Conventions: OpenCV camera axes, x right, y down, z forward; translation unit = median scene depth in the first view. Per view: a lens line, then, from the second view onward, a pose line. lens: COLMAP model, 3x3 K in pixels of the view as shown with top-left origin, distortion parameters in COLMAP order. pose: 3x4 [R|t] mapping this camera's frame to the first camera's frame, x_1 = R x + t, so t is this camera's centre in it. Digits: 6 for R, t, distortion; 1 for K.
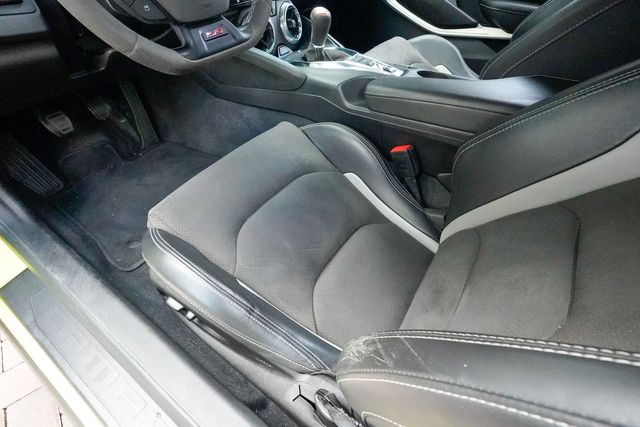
lens RADIAL K [[293.8, 0, 317.9], [0, 293.8, 213.8], [0, 0, 1]] dist [-0.018107, 0.009131]
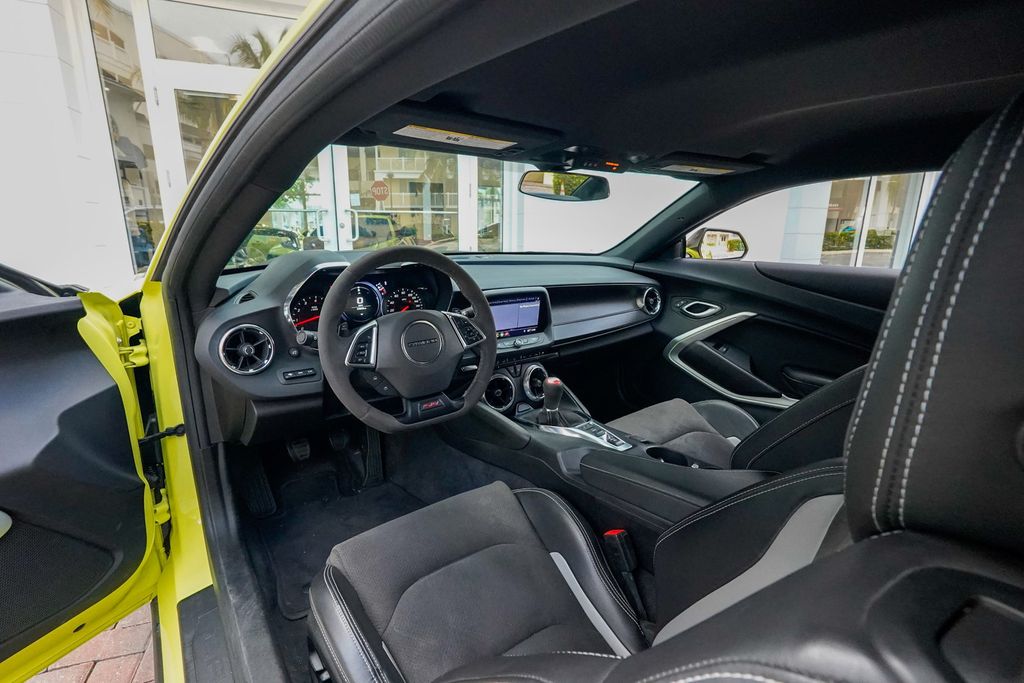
lens RADIAL K [[470.0, 0, 507.2], [0, 470.0, 345.6], [0, 0, 1]] dist [-0.018107, 0.009131]
pose [[0.948246, 0.058099, -0.312176, 0.332894], [-0.217522, 0.835069, -0.505316, 0.068352], [0.231330, 0.547069, 0.804489, -0.400595]]
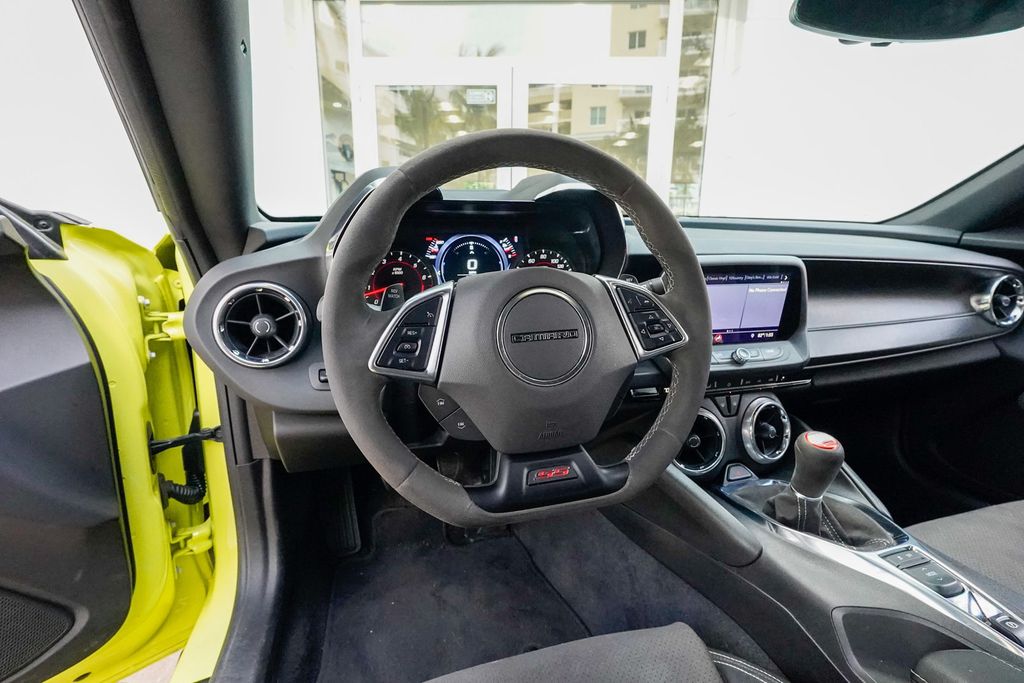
lens RADIAL K [[470.0, 0, 509.2], [0, 470.0, 343.1], [0, 0, 1]] dist [-0.018107, 0.009131]
pose [[0.767380, 0.127289, -0.628431, 0.075264], [-0.453922, 0.800068, -0.392233, -0.246021], [0.452861, 0.586250, 0.671735, 0.110185]]
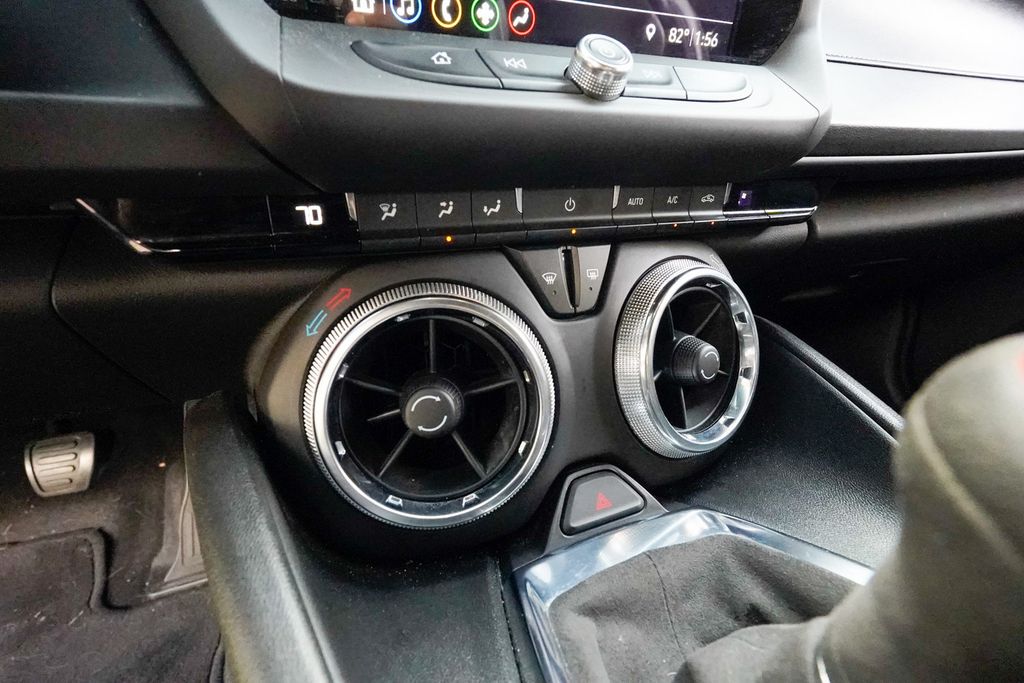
lens RADIAL K [[470.0, 0, 506.9], [0, 470.0, 344.8], [0, 0, 1]] dist [-0.018107, 0.009131]
pose [[0.841508, 0.167462, -0.513635, -0.044695], [-0.377996, 0.861778, -0.338317, -0.574910], [0.385984, 0.478848, 0.788493, 0.802782]]
